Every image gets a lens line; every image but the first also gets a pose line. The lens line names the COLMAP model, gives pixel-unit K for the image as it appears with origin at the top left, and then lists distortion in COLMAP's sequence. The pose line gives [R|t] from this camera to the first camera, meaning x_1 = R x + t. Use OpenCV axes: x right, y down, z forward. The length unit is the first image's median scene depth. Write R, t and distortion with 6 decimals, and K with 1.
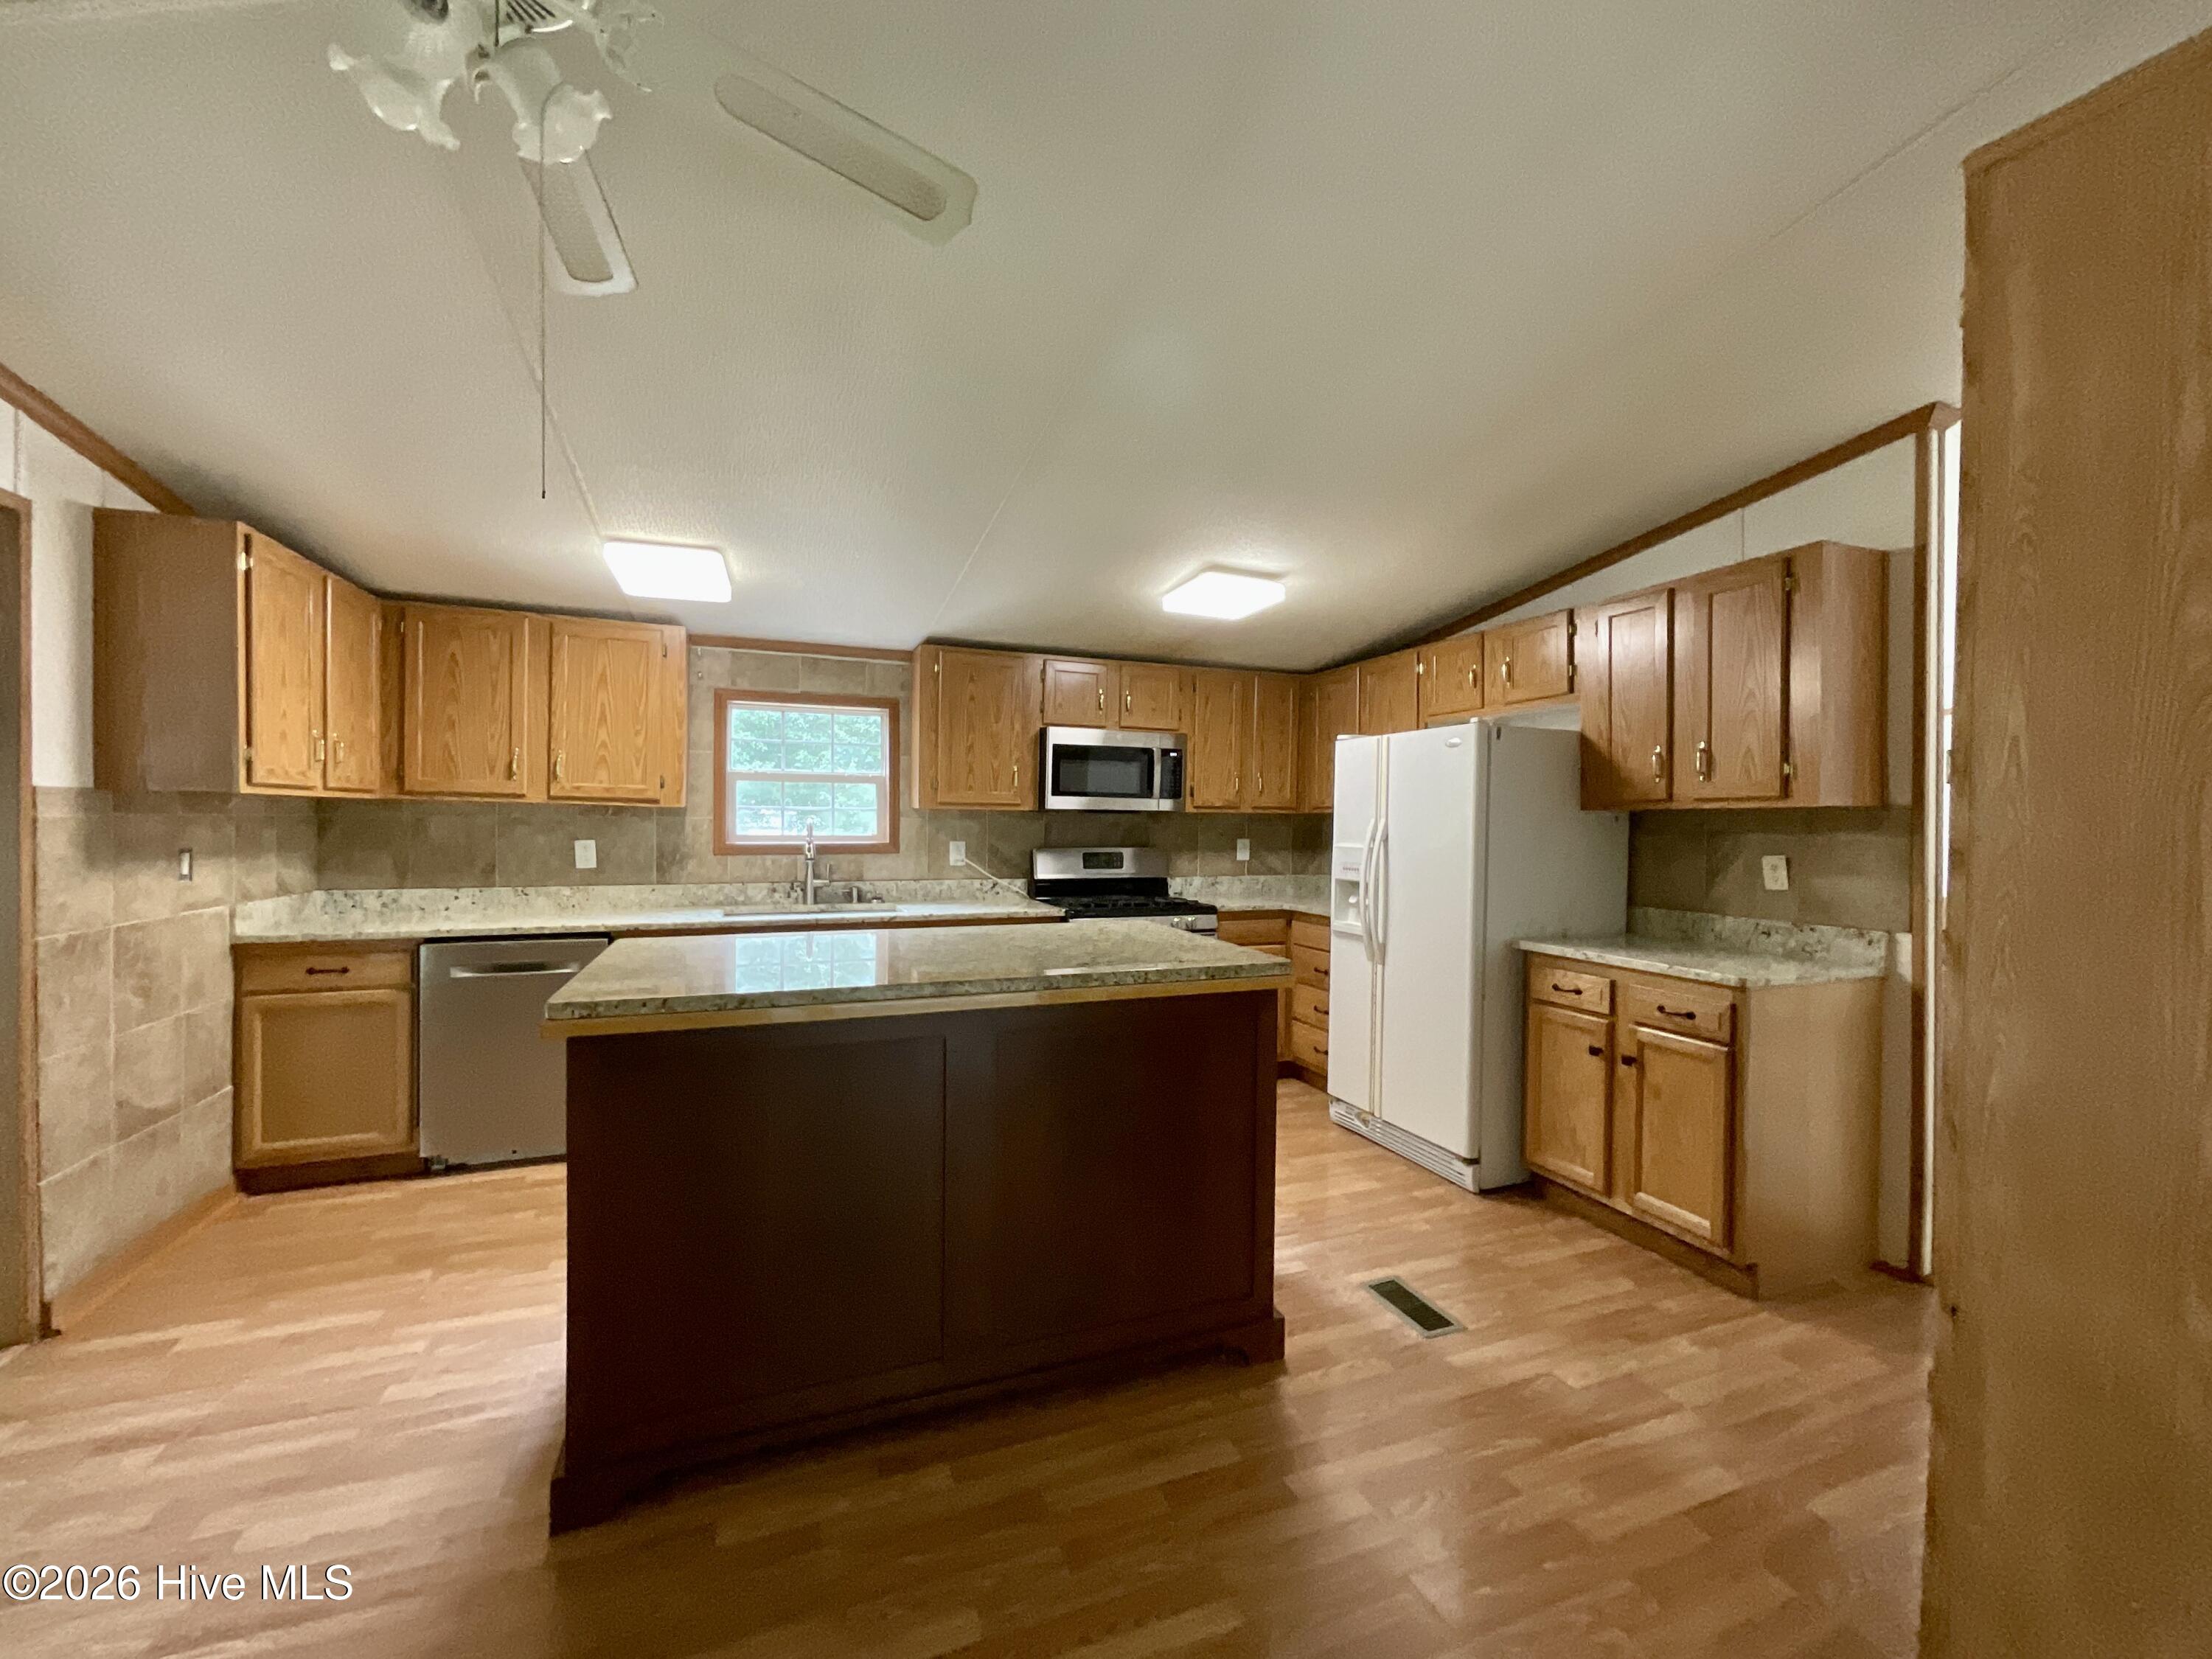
lens RADIAL K [[899.2, 0, 1107.7], [0, 899.2, 829.1], [0, 0, 1]] dist [-0.001407, 0.001034]
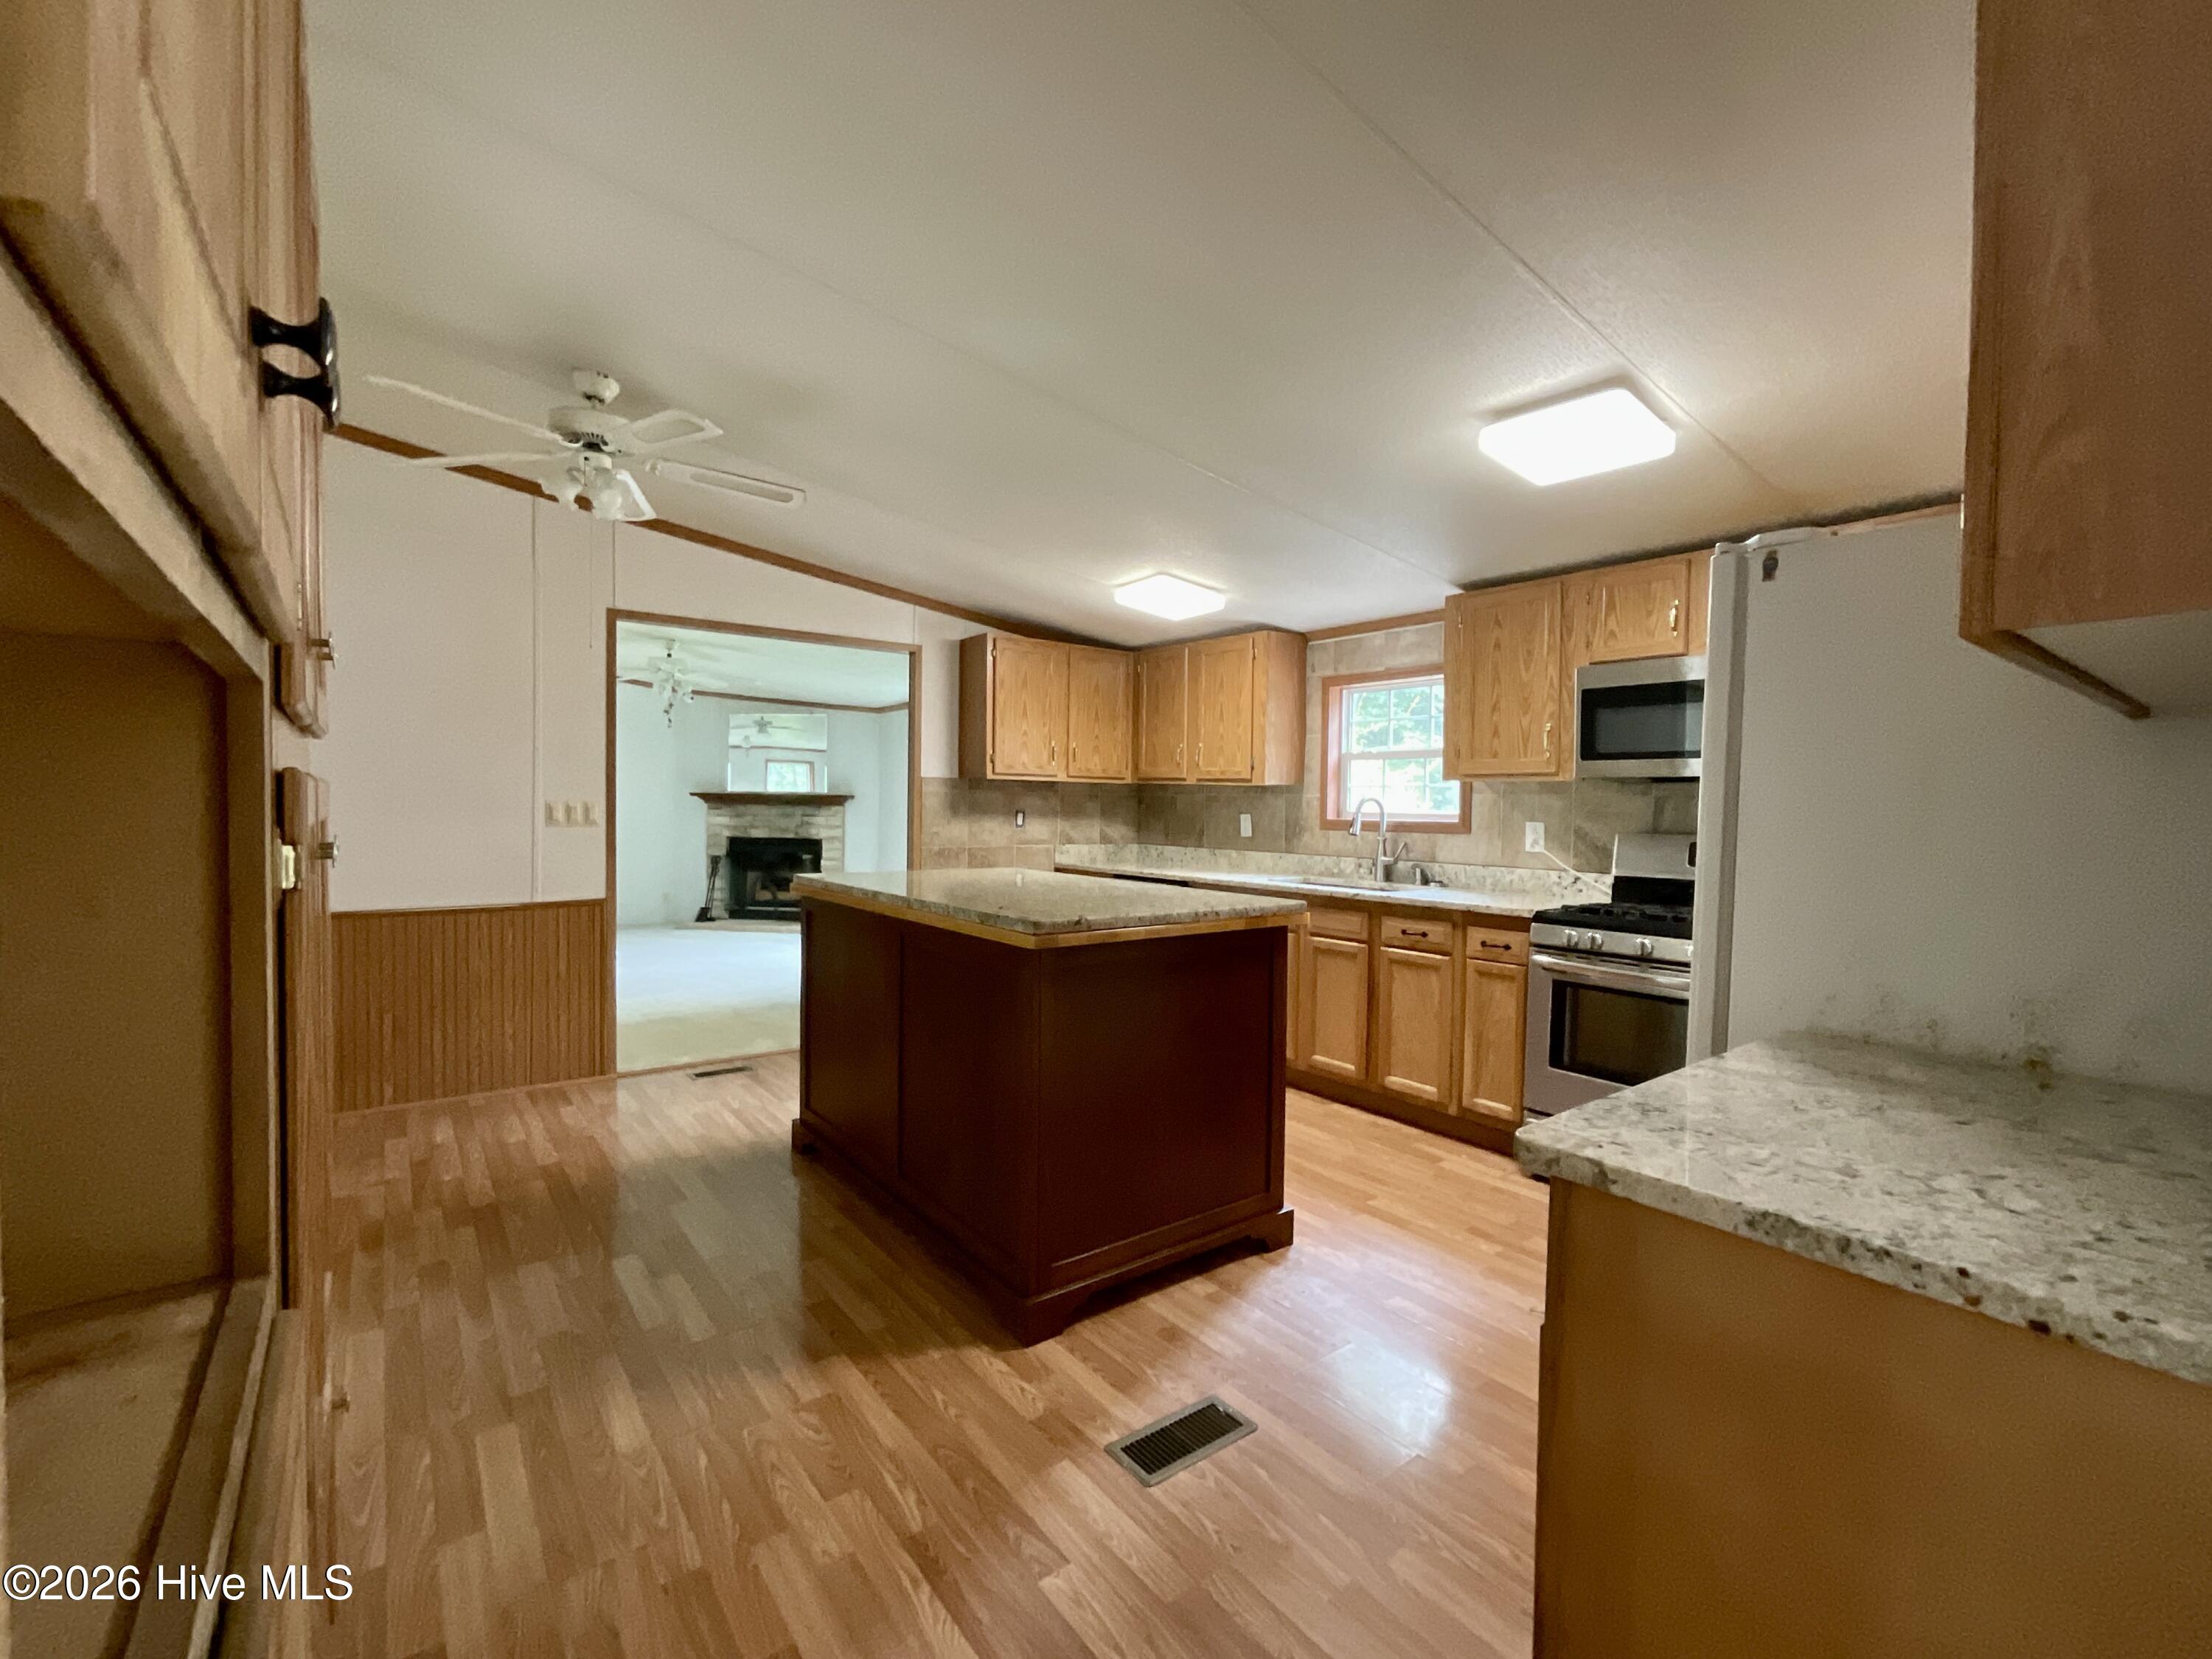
lens RADIAL K [[964.6, 0, 1100.7], [0, 964.6, 833.4], [0, 0, 1]] dist [-0.005620, 0.004494]
pose [[0.269501, 0.023392, -0.962716, 0.705528], [-0.025373, 0.999530, 0.017183, 0.023894], [0.962666, 0.019796, 0.269968, 0.484089]]
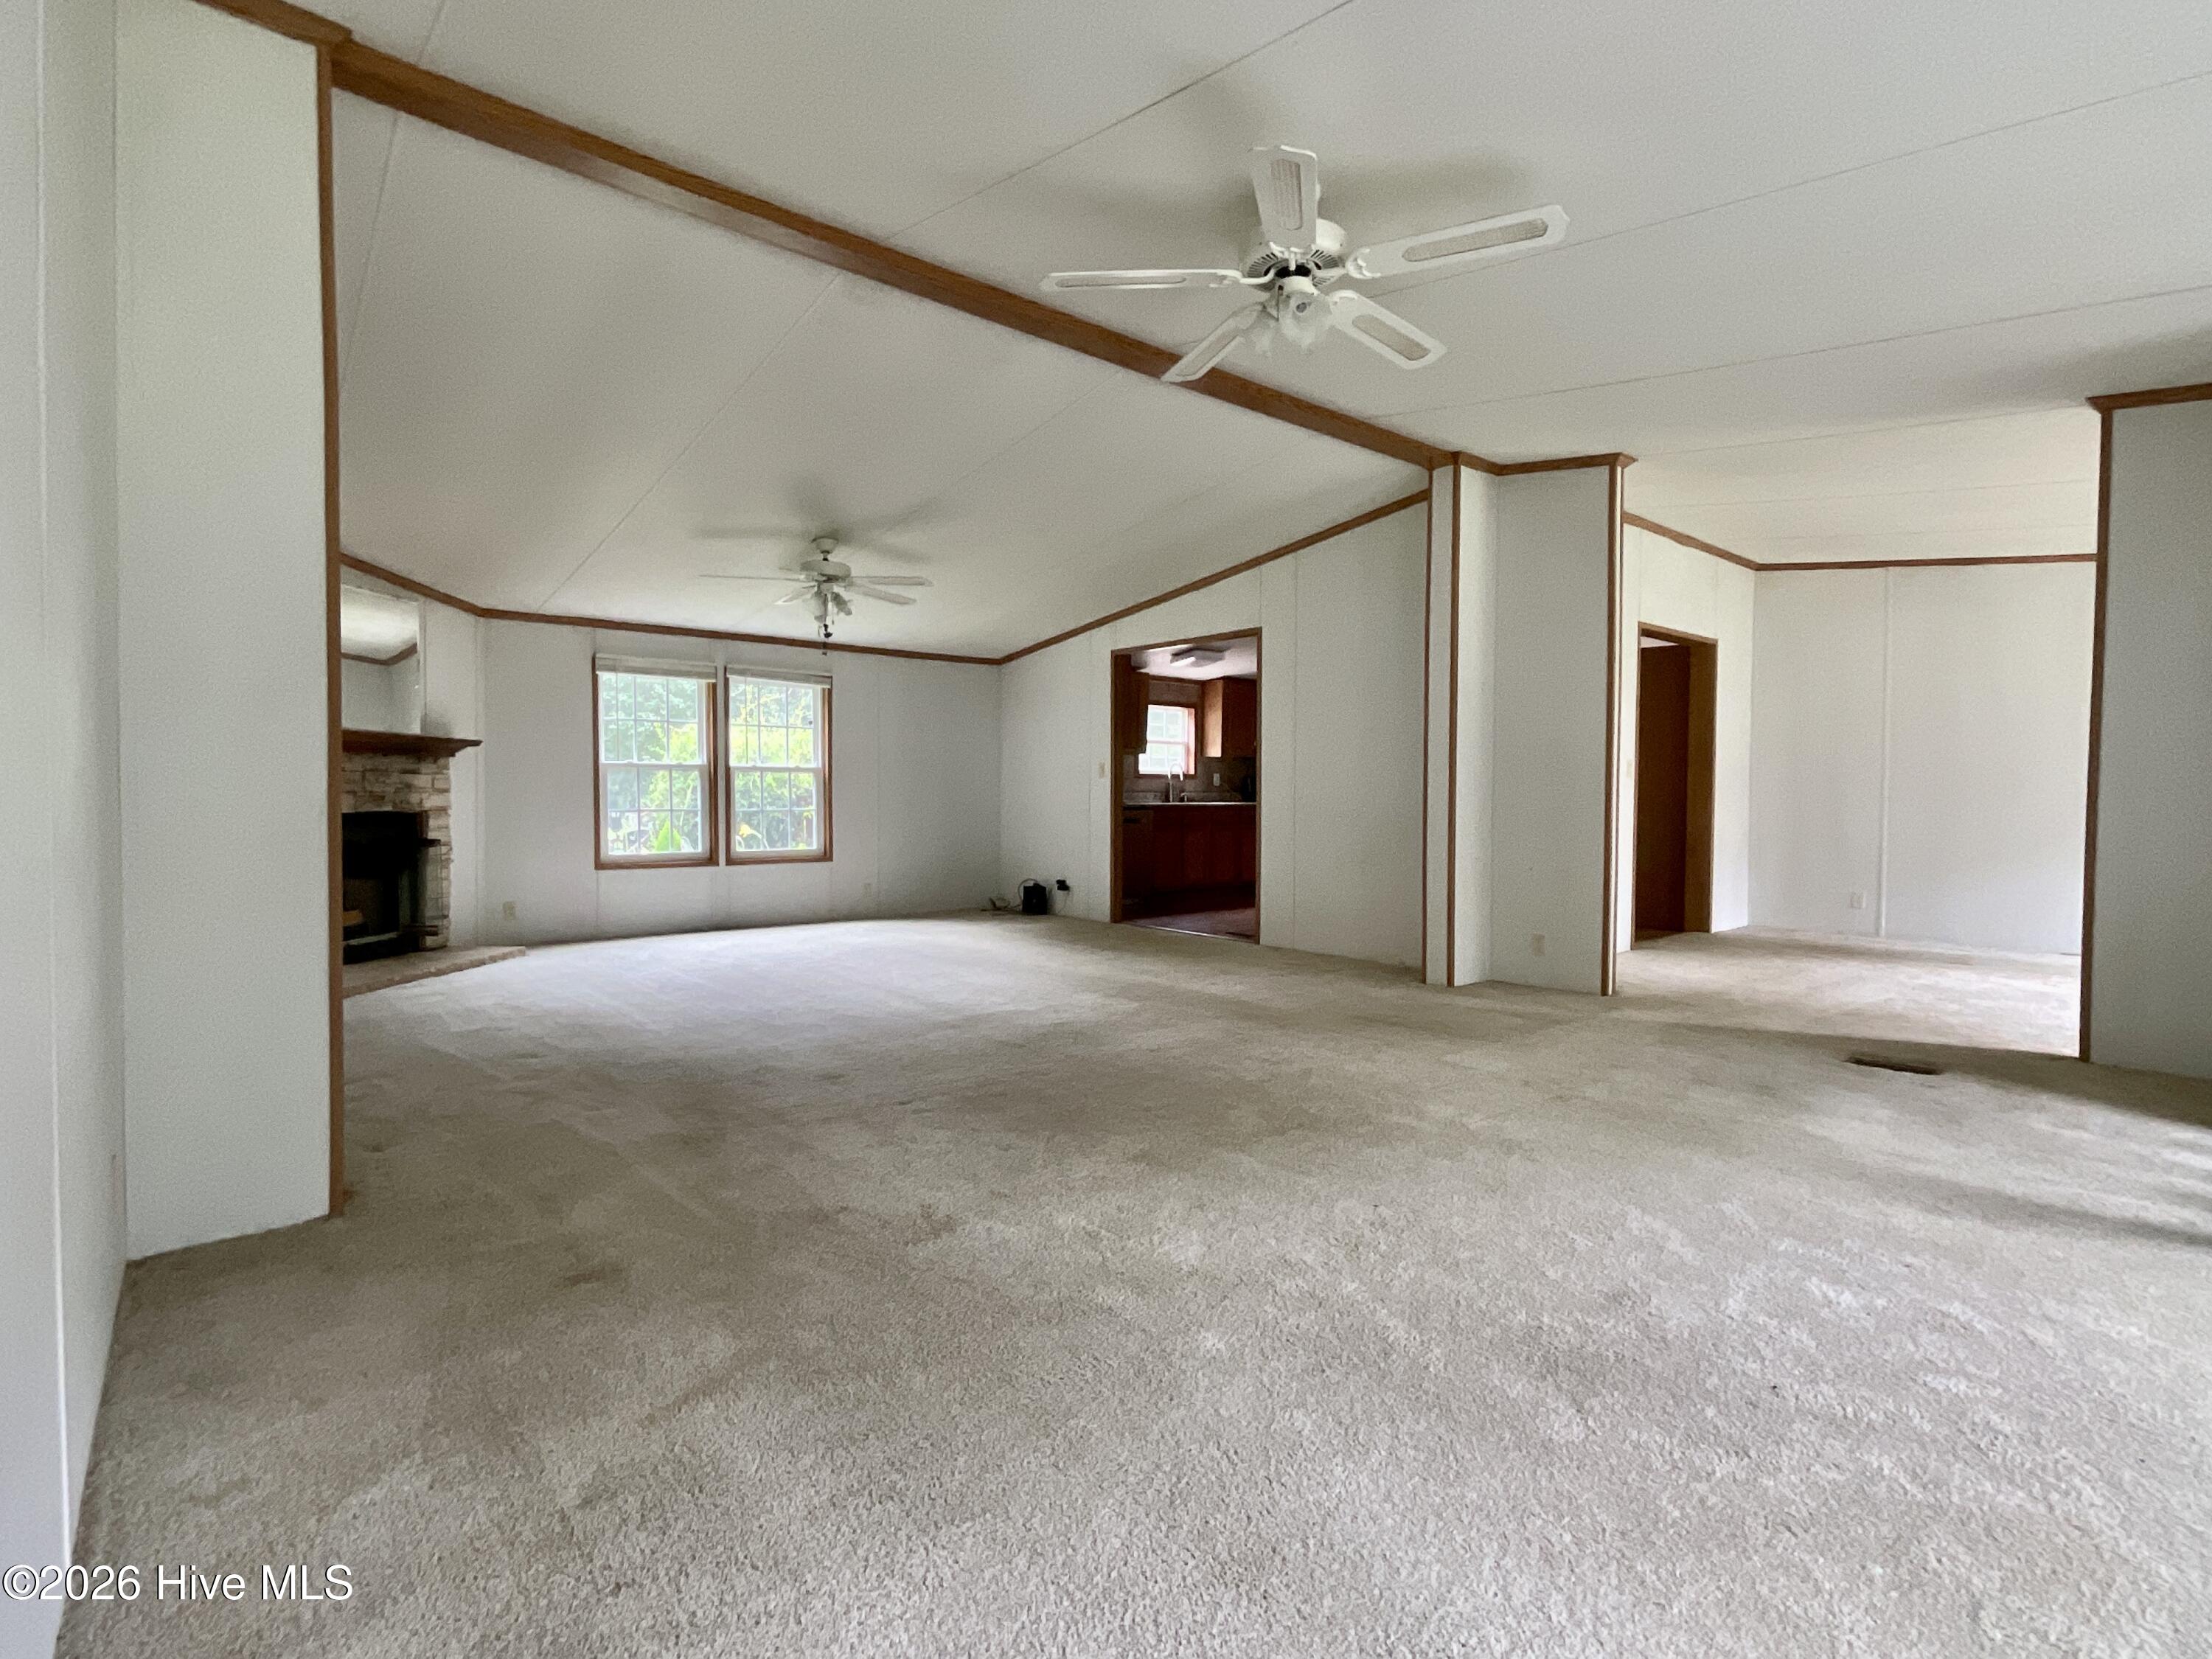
lens RADIAL K [[1039.0, 0, 1111.3], [0, 1039.0, 823.3], [0, 0, 1]] dist [-0.006606, 0.006299]
pose [[0.940055, -0.016336, 0.340630, -1.486518], [0.010729, 0.999774, 0.018338, 0.101000], [-0.340853, -0.013584, 0.940019, -1.460318]]
